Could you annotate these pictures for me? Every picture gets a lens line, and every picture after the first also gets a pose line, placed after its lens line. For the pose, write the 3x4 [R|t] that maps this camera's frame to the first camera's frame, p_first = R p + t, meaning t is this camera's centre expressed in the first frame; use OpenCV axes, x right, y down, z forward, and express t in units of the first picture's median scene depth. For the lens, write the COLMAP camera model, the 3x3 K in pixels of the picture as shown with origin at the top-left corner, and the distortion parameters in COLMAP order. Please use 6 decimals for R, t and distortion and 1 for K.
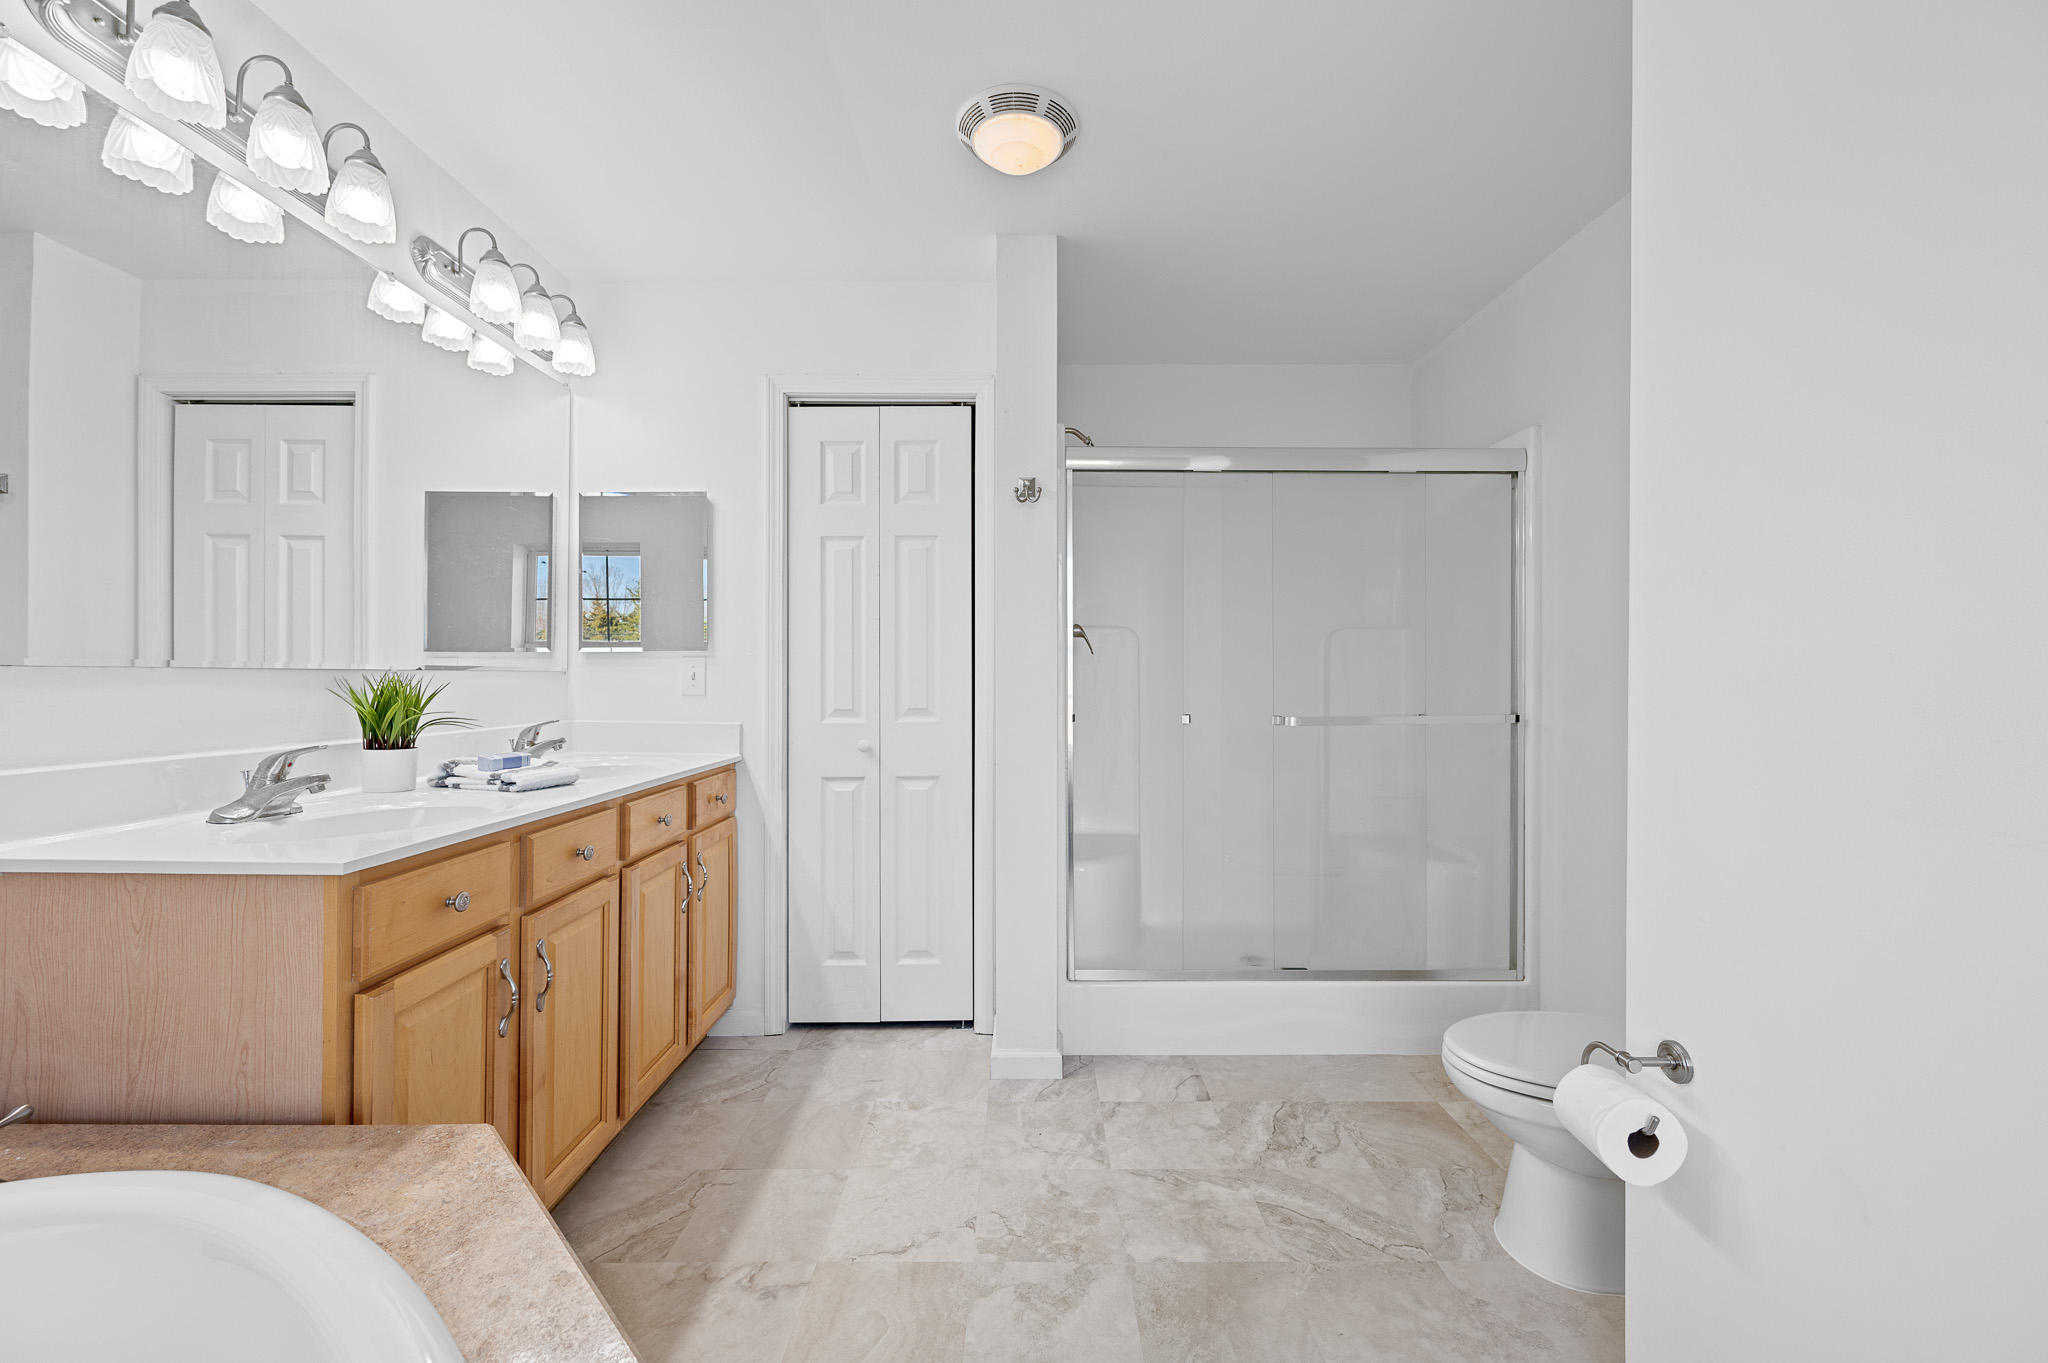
lens RADIAL K [[812.4, 0, 1021.8], [0, 812.4, 669.2], [0, 0, 1]] dist [-0.000448, -0.001181]
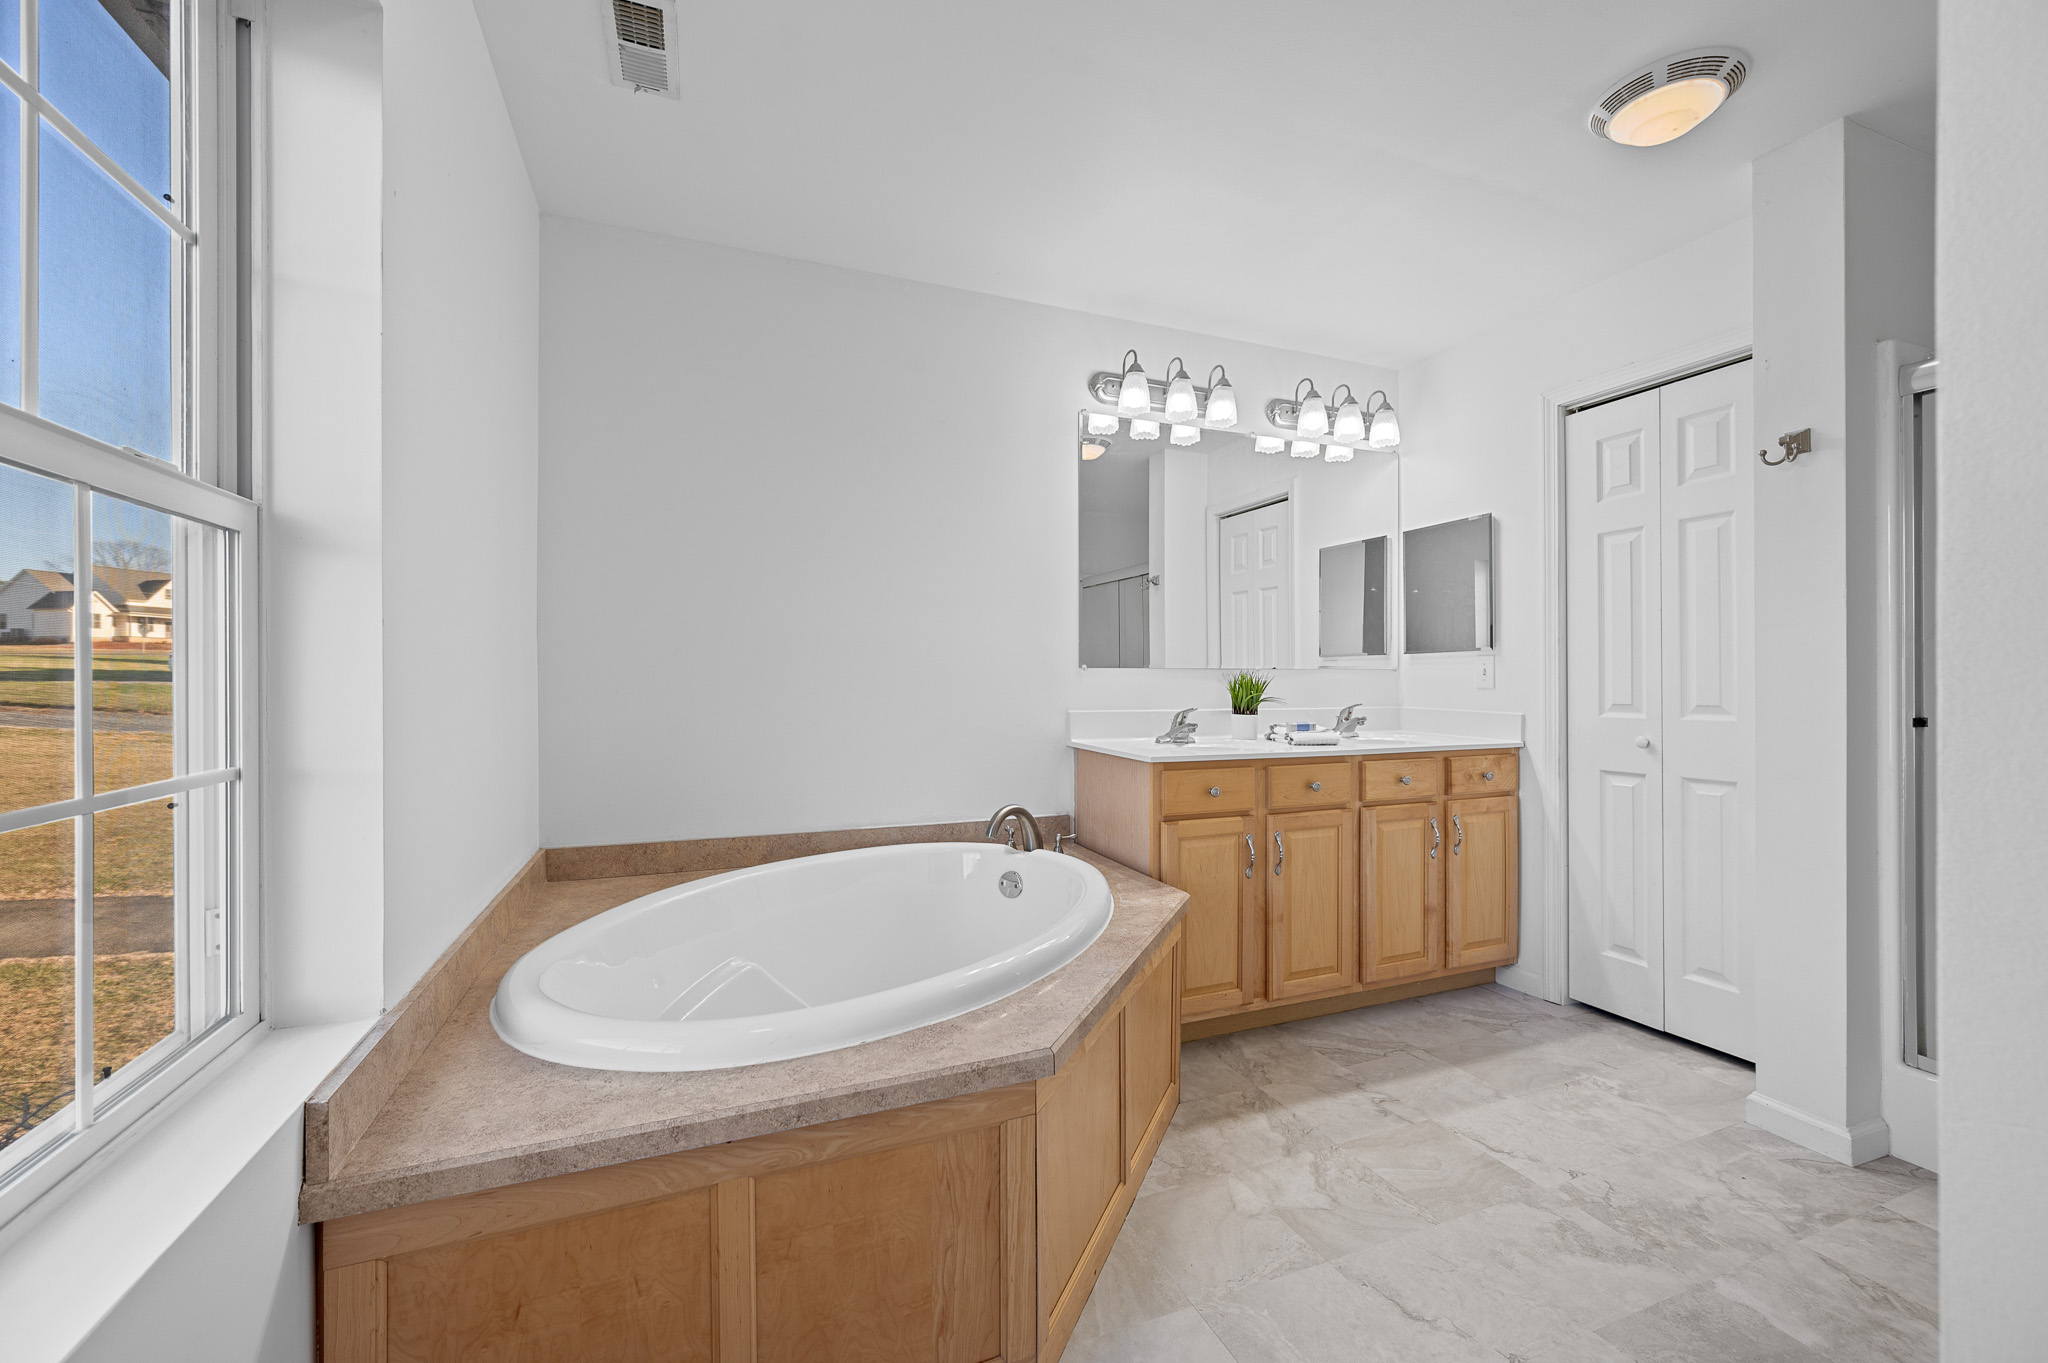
lens RADIAL K [[812.4, 0, 1035.3], [0, 812.4, 684.6], [0, 0, 1]] dist [-0.000448, -0.001181]
pose [[0.379544, 0.004696, -0.925162, 0.526999], [0.010640, 0.999899, 0.009441, 0.010677], [0.925113, -0.013427, 0.379455, -0.052607]]
